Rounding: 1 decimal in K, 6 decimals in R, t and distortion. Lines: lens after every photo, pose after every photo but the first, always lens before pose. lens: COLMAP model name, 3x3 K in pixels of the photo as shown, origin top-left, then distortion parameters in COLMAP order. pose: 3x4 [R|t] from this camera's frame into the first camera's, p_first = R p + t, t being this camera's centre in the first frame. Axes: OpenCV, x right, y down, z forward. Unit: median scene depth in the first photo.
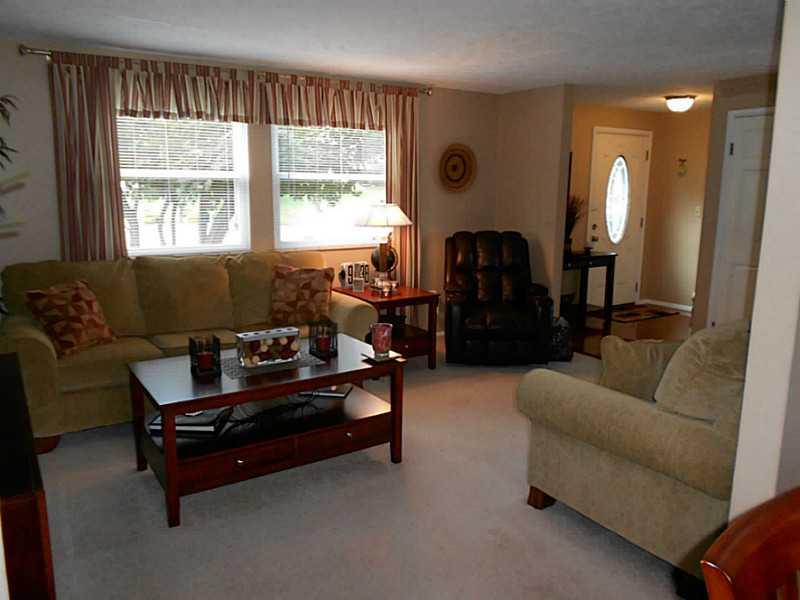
lens RADIAL K [[629.0, 0, 395.6], [0, 629.0, 301.5], [0, 0, 1]] dist [0.011433, -0.017725]
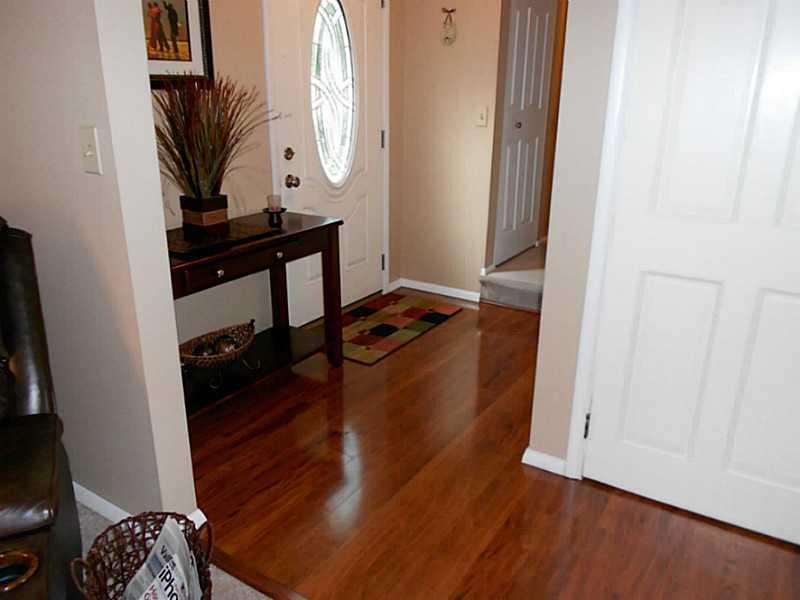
lens RADIAL K [[629.0, 0, 400.7], [0, 629.0, 301.3], [0, 0, 1]] dist [0.011433, -0.017725]
pose [[0.910601, -0.130664, 0.392087, 0.198409], [0.071817, 0.984300, 0.161229, -0.081633], [-0.406998, -0.118657, 0.905689, 0.549059]]
